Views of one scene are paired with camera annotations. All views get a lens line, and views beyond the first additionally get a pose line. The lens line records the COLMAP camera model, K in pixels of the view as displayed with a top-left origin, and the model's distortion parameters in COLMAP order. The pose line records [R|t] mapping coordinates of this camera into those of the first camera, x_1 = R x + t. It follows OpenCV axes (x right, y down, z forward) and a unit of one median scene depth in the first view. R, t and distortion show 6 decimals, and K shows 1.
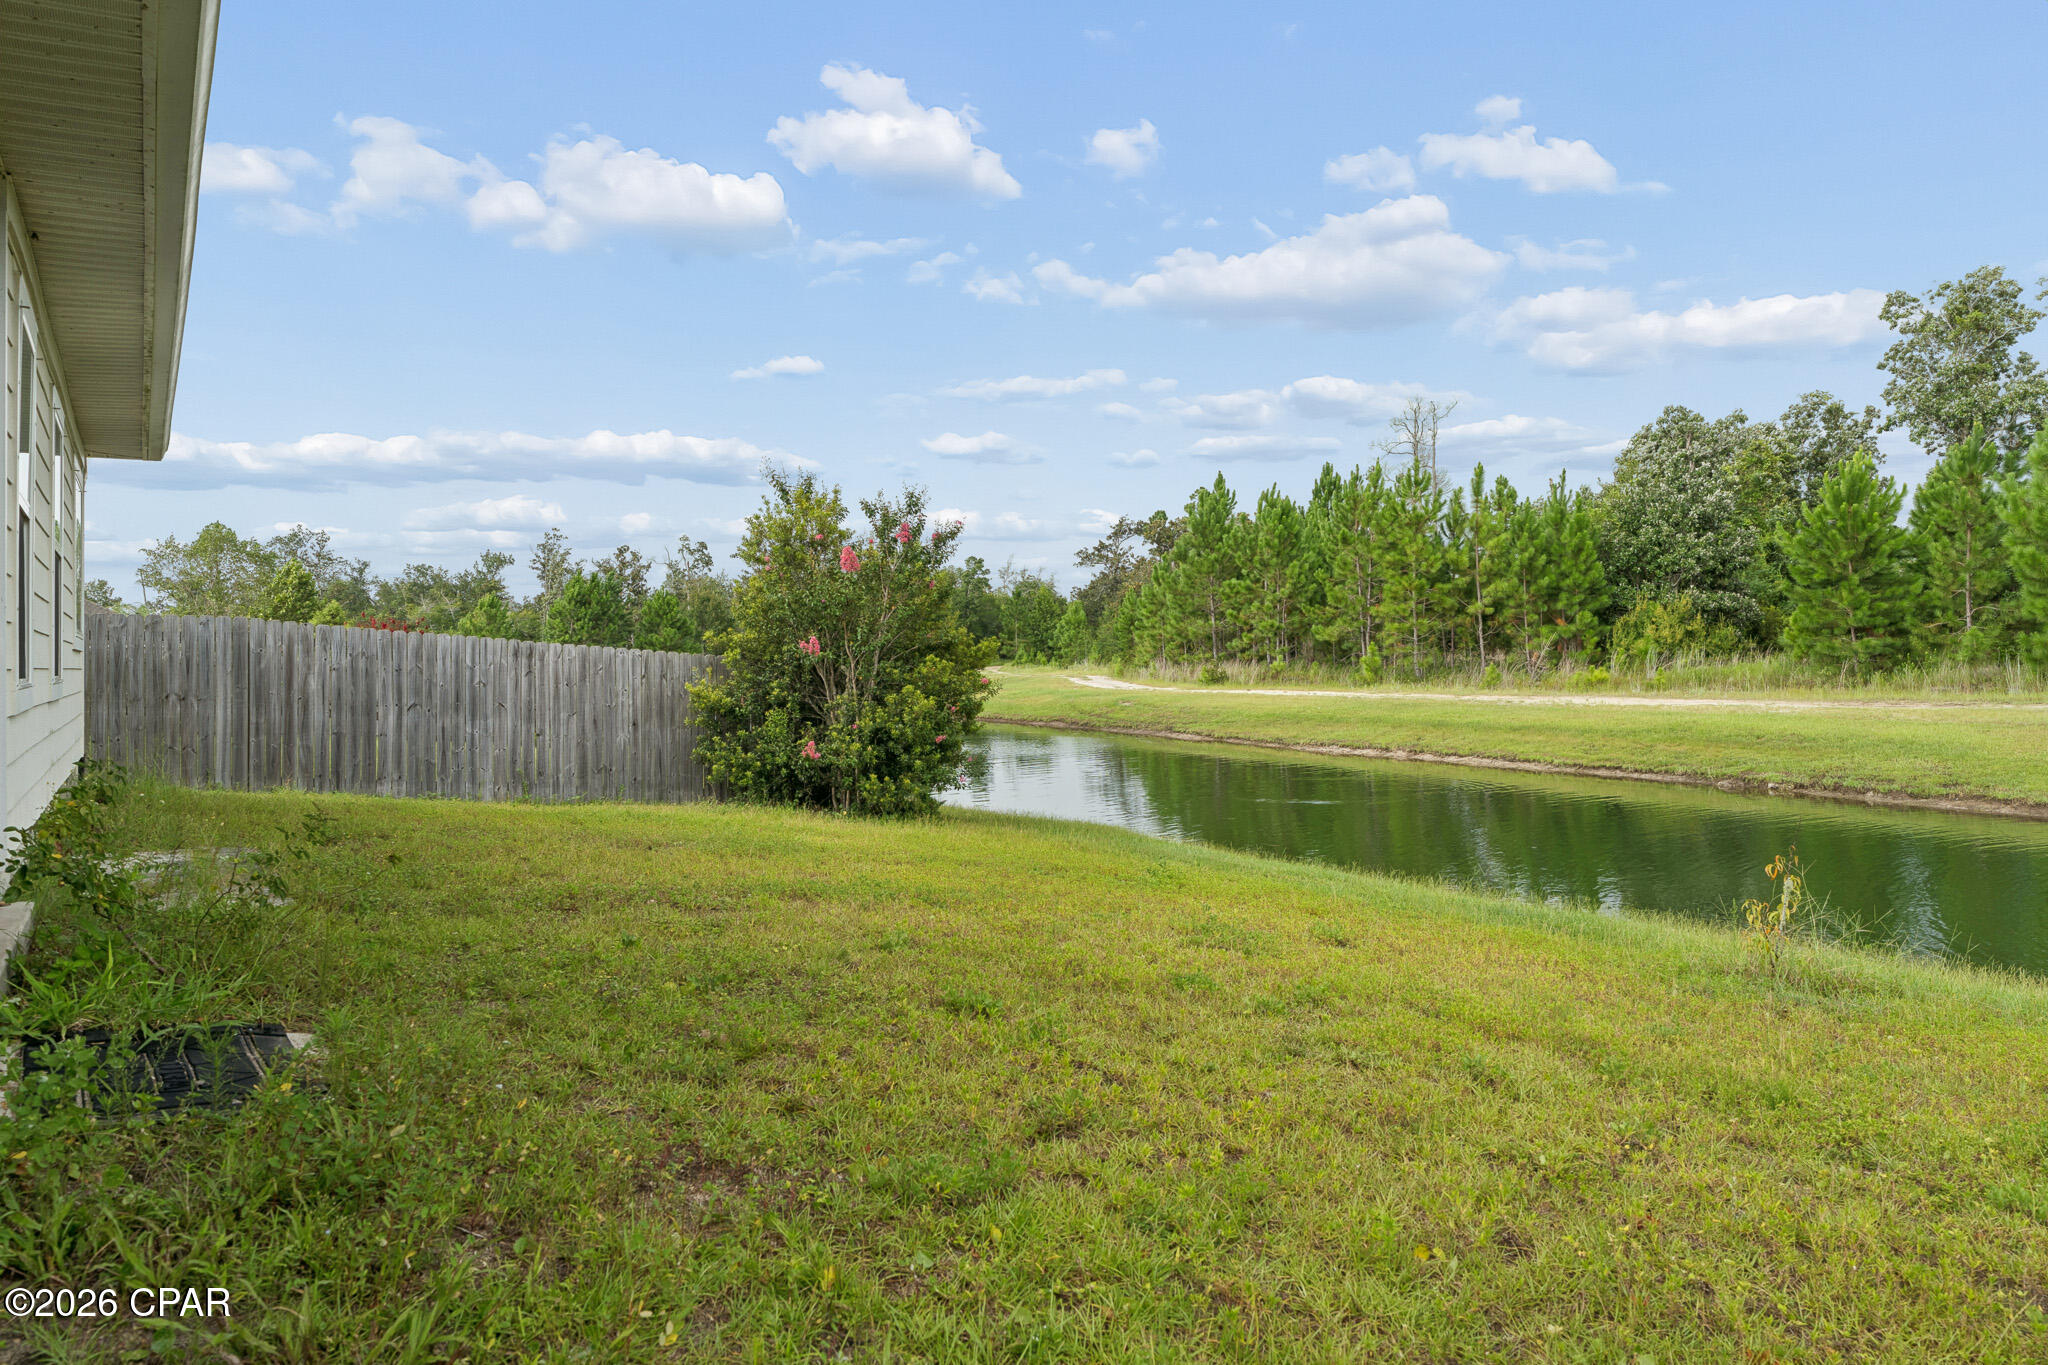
lens RADIAL K [[1423.7, 0, 1026.7], [0, 1423.7, 675.5], [0, 0, 1]] dist [0.012946, 0.006045]
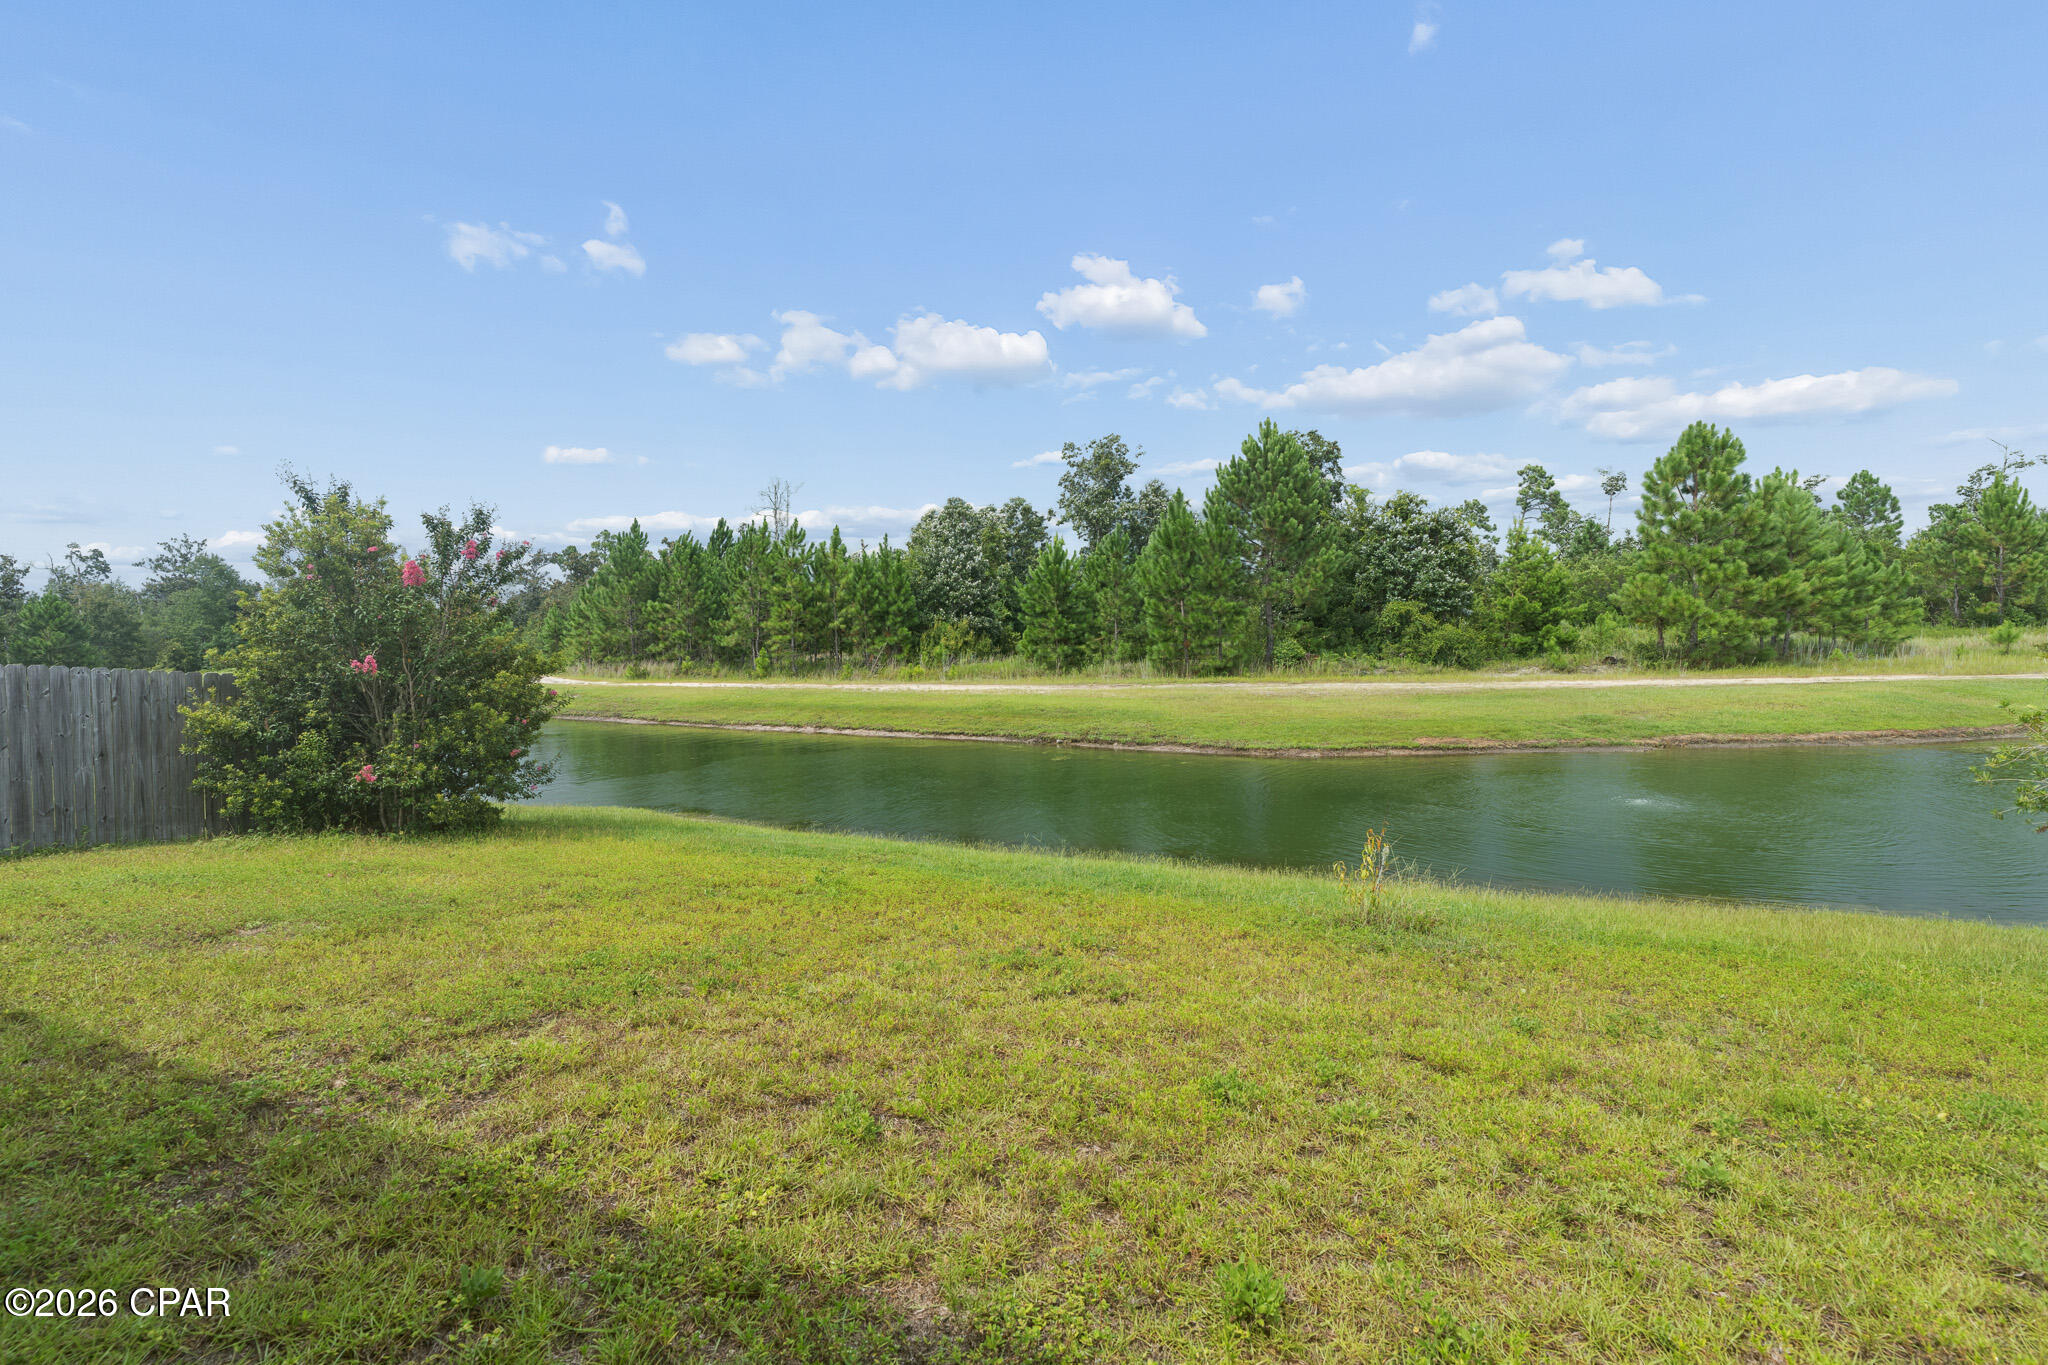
lens RADIAL K [[937.1, 0, 1021.9], [0, 937.1, 687.5], [0, 0, 1]] dist [-0.002971, 0.000774]
pose [[0.843774, -0.022224, 0.536238, -0.044205], [0.009685, 0.999610, 0.026188, -0.006626], [-0.536610, -0.016903, 0.843661, 0.091262]]
